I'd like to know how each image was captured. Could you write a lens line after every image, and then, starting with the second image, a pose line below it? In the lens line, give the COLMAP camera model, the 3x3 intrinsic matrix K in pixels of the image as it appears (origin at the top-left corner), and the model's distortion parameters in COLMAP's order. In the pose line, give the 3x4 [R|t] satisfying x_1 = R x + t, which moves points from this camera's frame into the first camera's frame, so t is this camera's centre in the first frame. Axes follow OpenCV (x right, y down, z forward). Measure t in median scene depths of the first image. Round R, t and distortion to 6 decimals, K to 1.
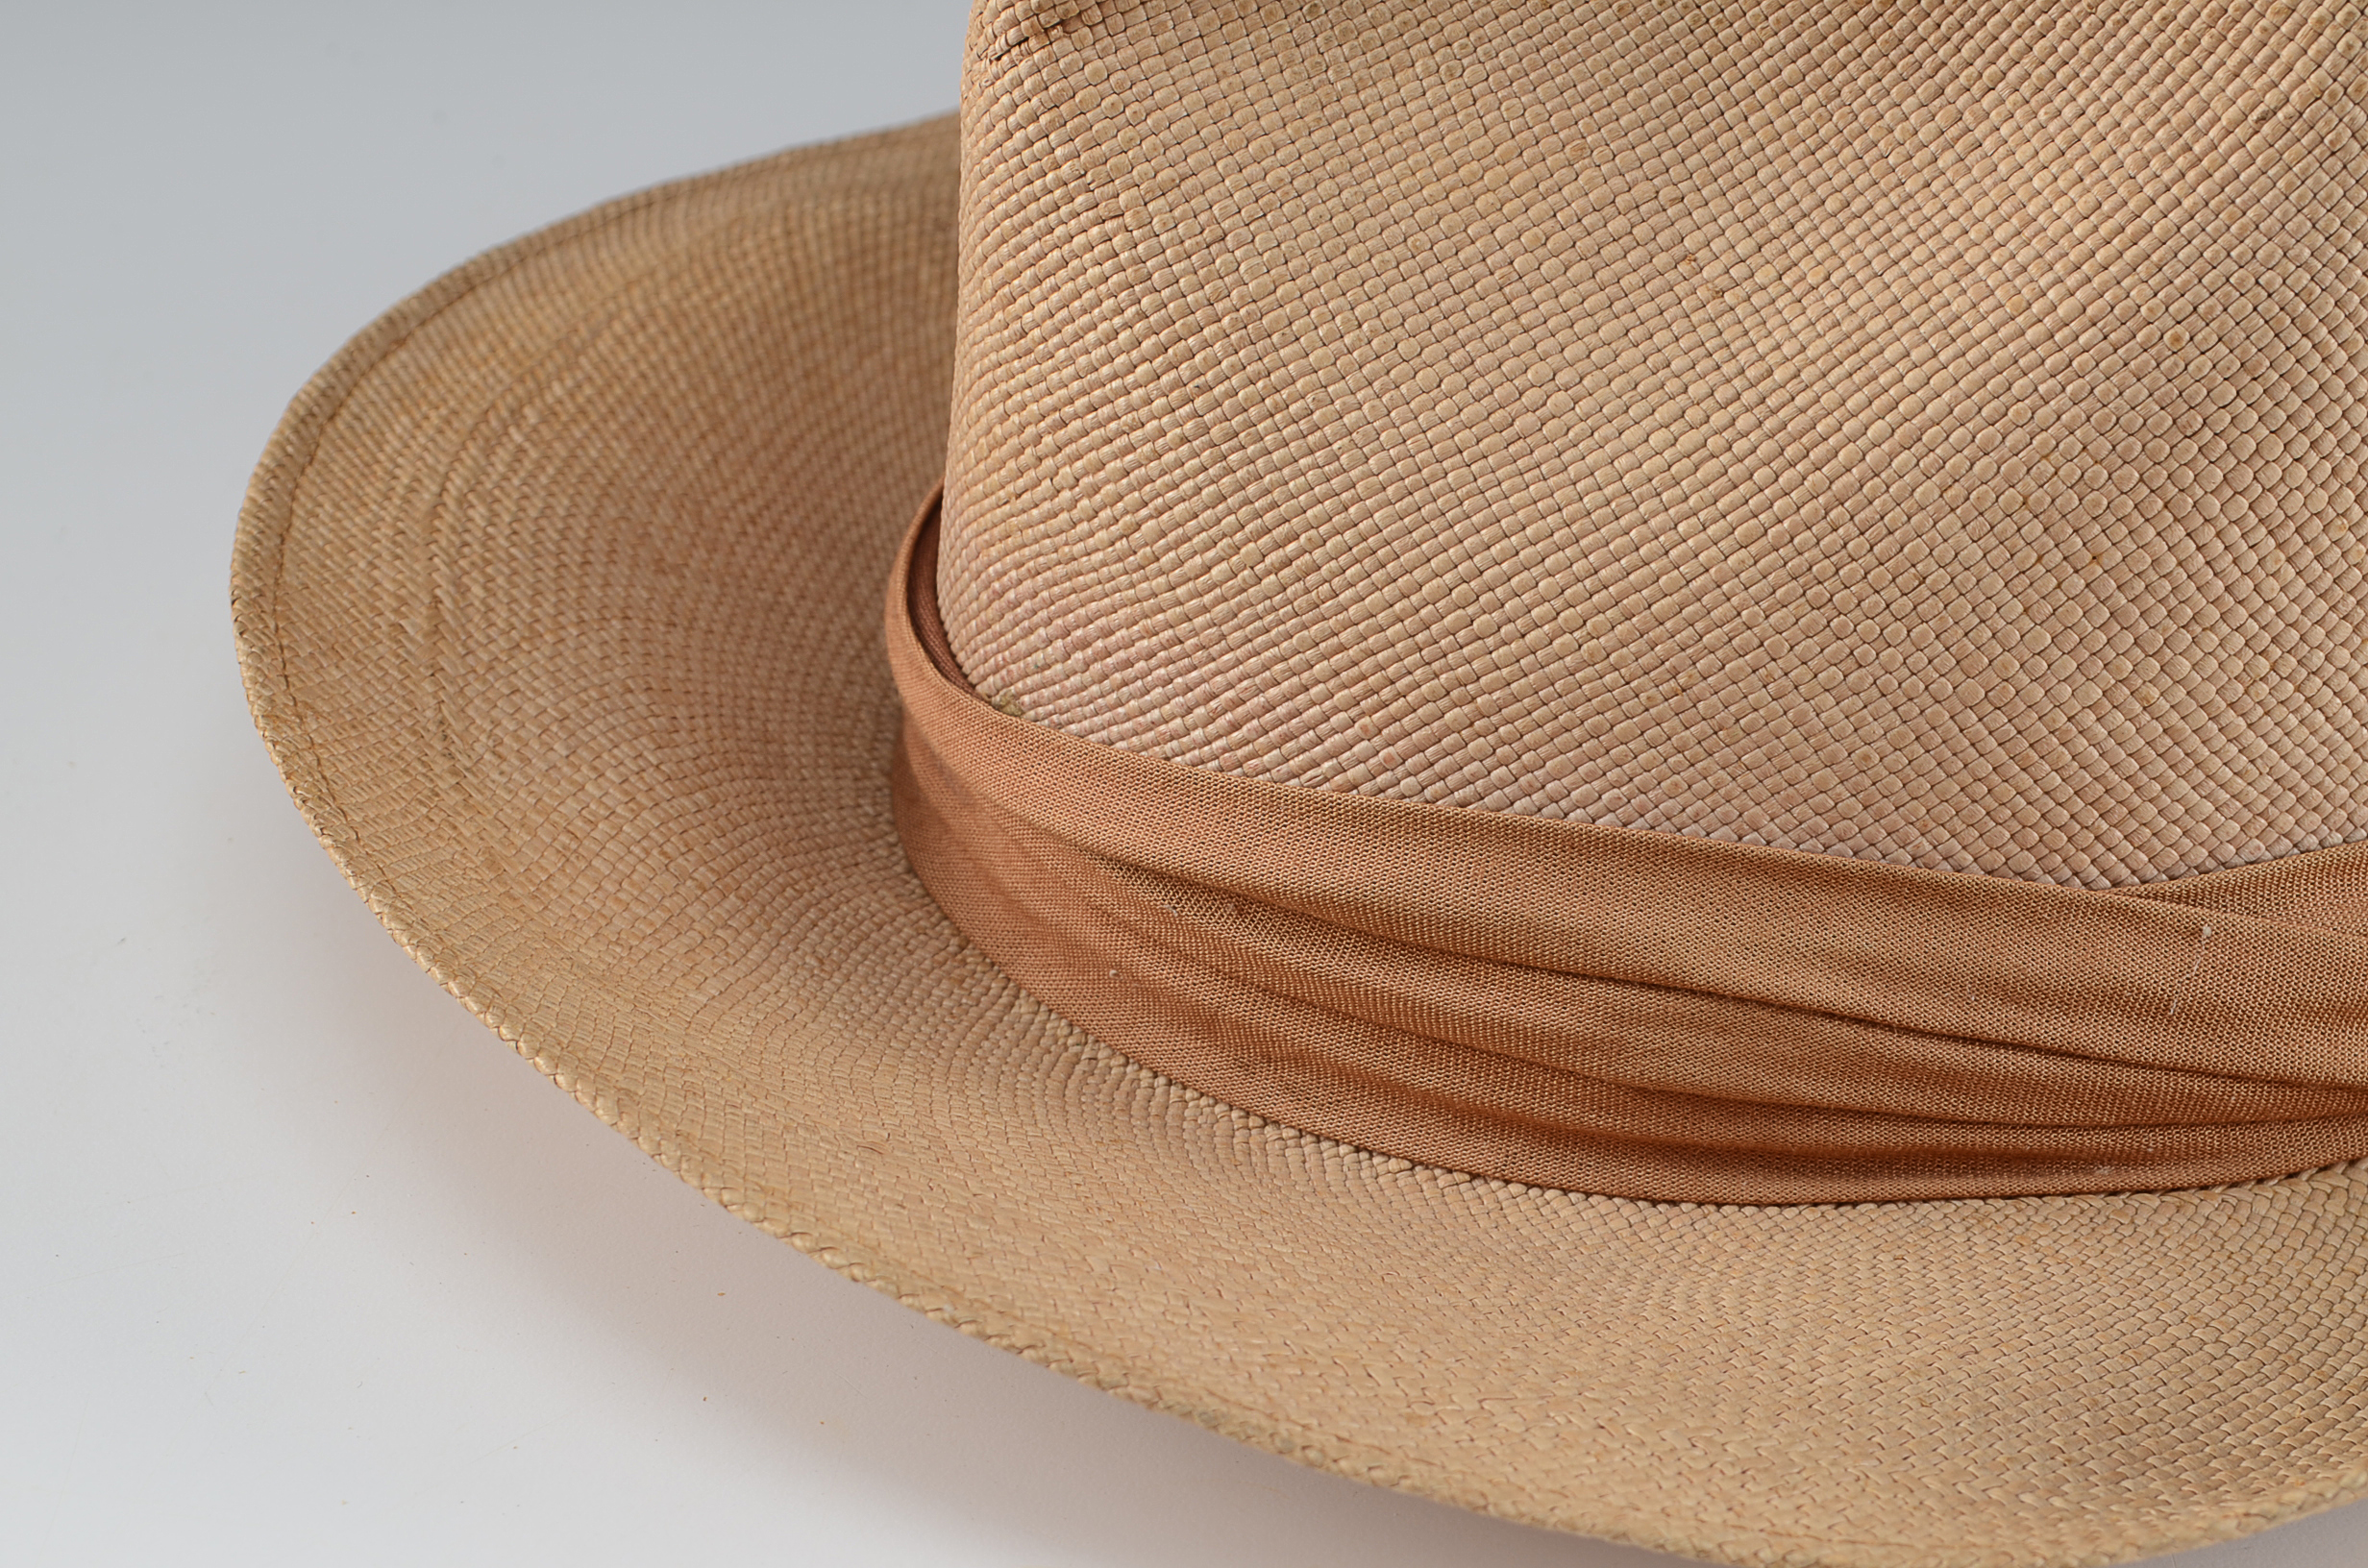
lens RADIAL K [[5325.5, 0, 1181.7], [0, 5325.5, 811.1], [0, 0, 1]] dist [0.050988, -0.178109]
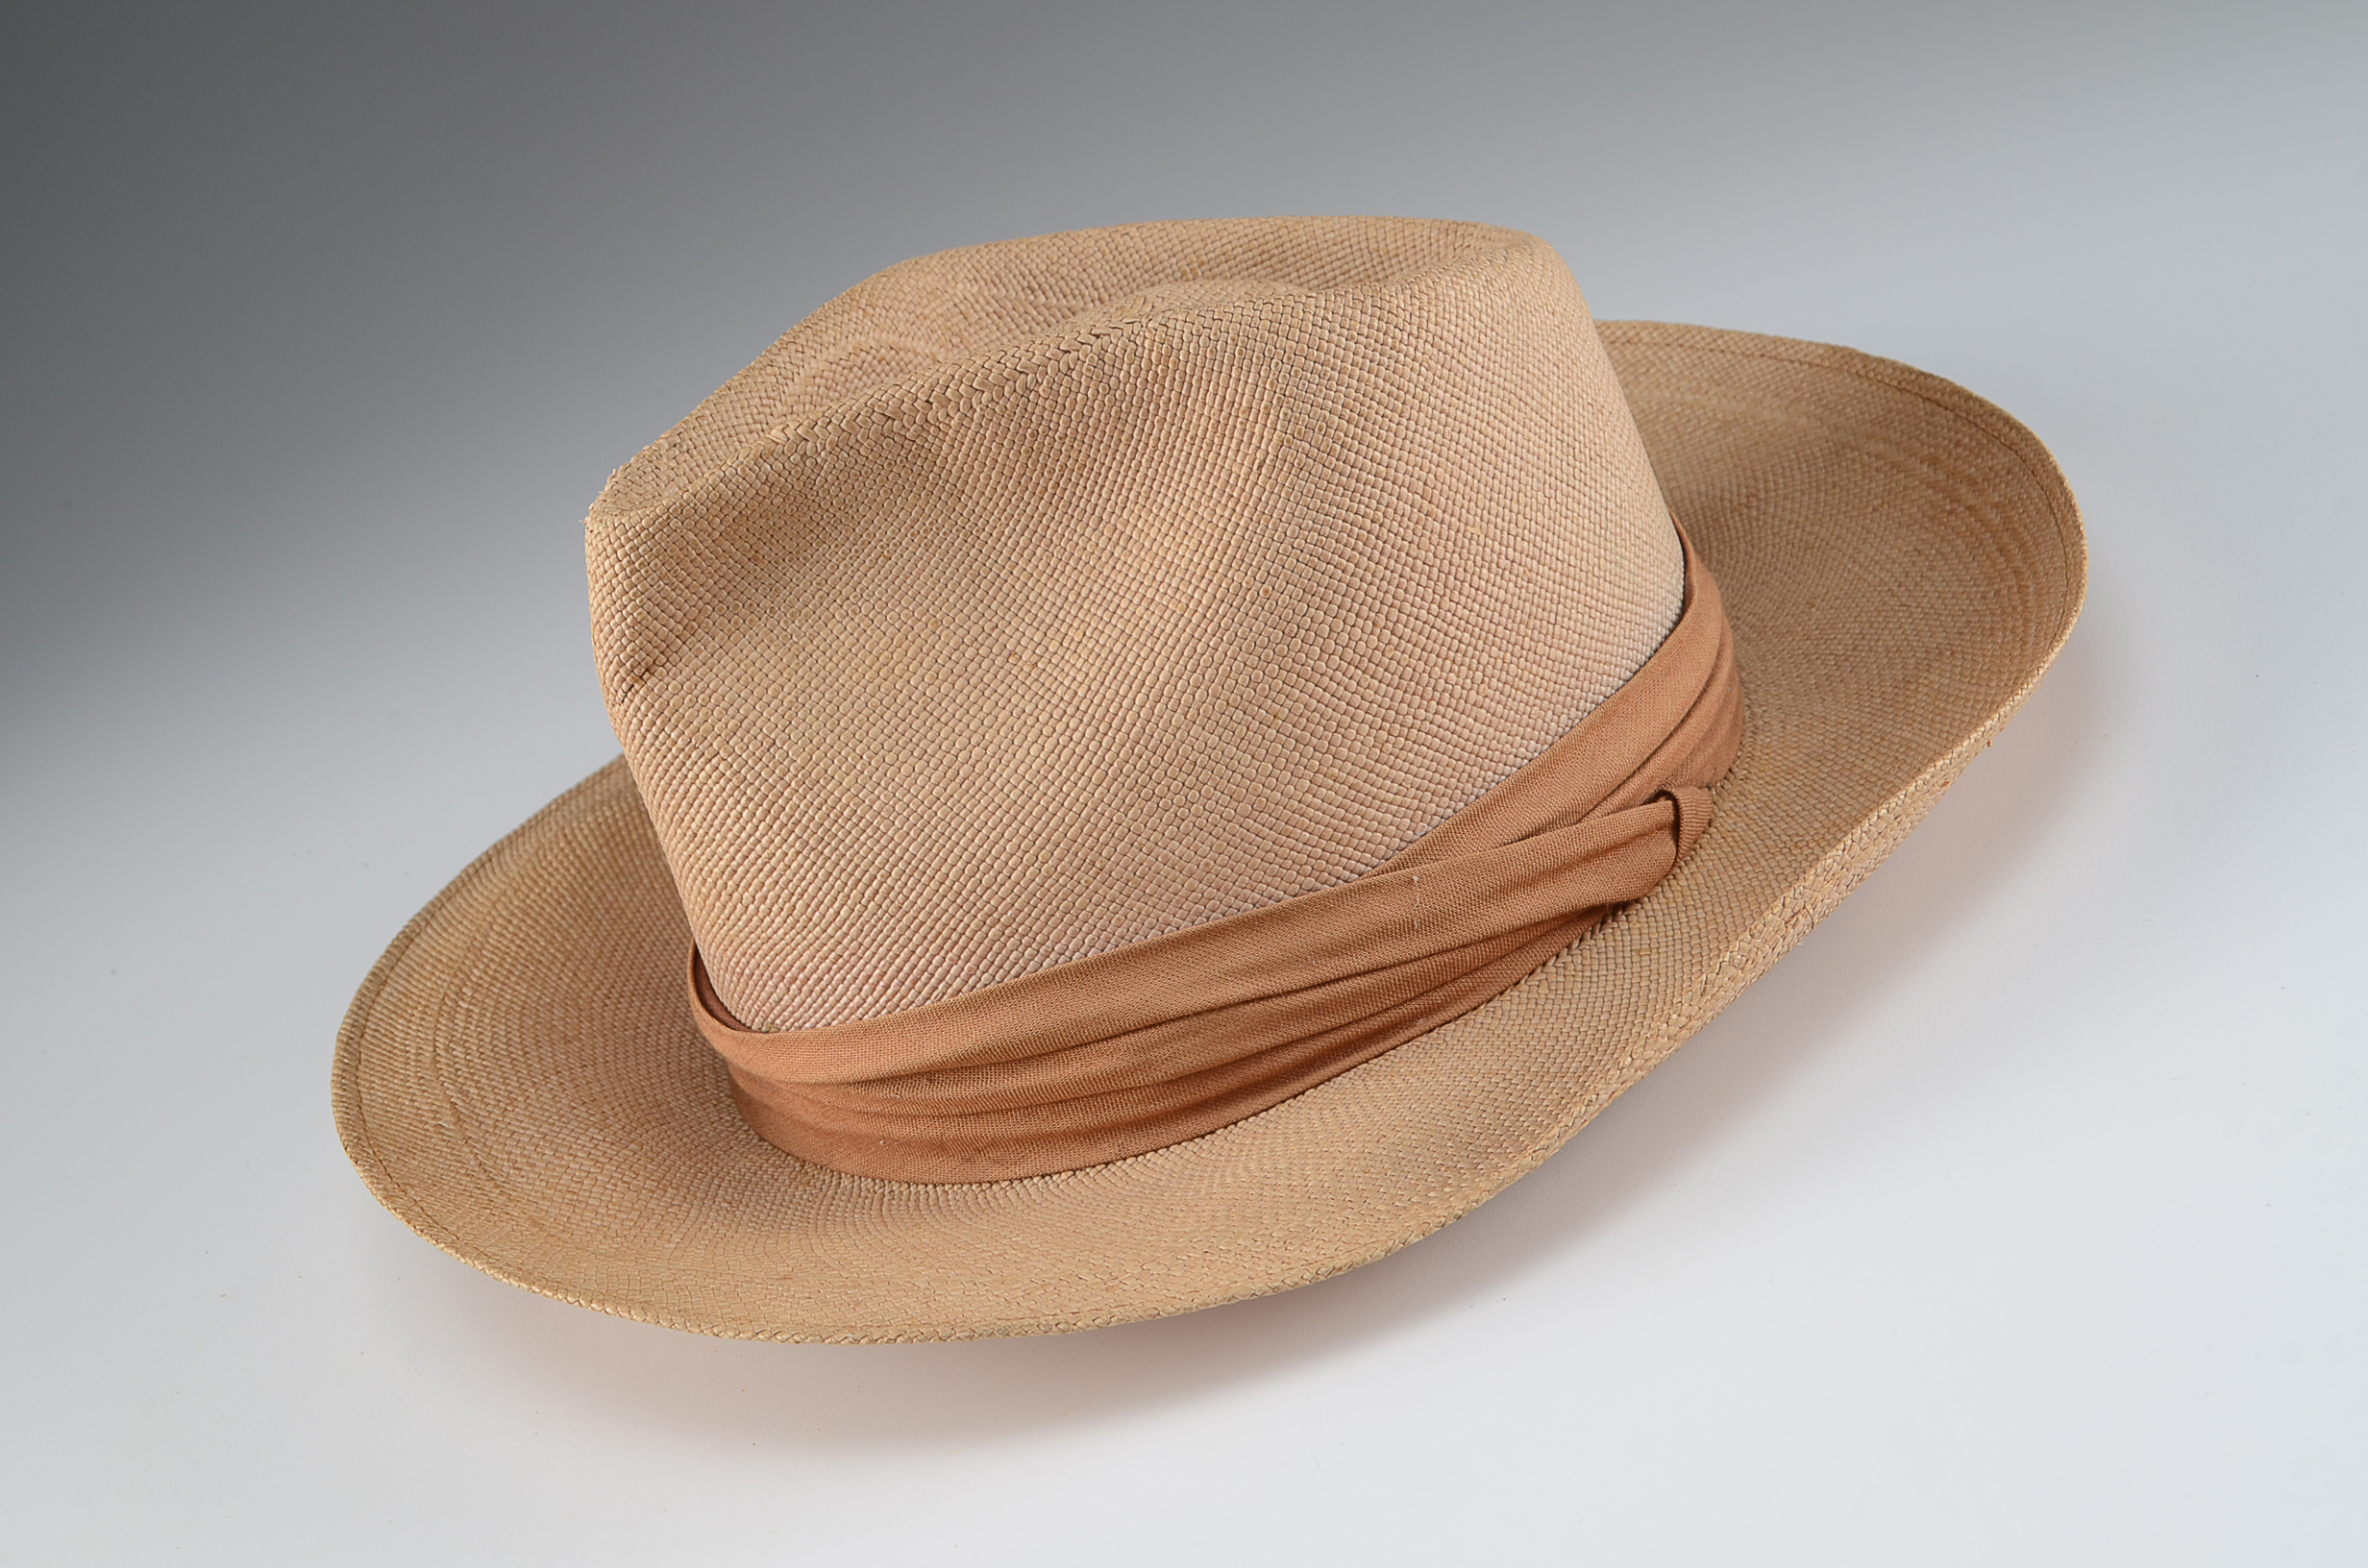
lens RADIAL K [[3339.9, 0, 1184.0], [0, 3339.9, 784.0], [0, 0, 1]] dist [-0.008593, -0.060531]
pose [[0.916108, -0.391721, 0.085447, 0.033072], [0.397698, 0.914856, -0.069820, 0.040866], [-0.050822, 0.097945, 0.993893, -0.142110]]
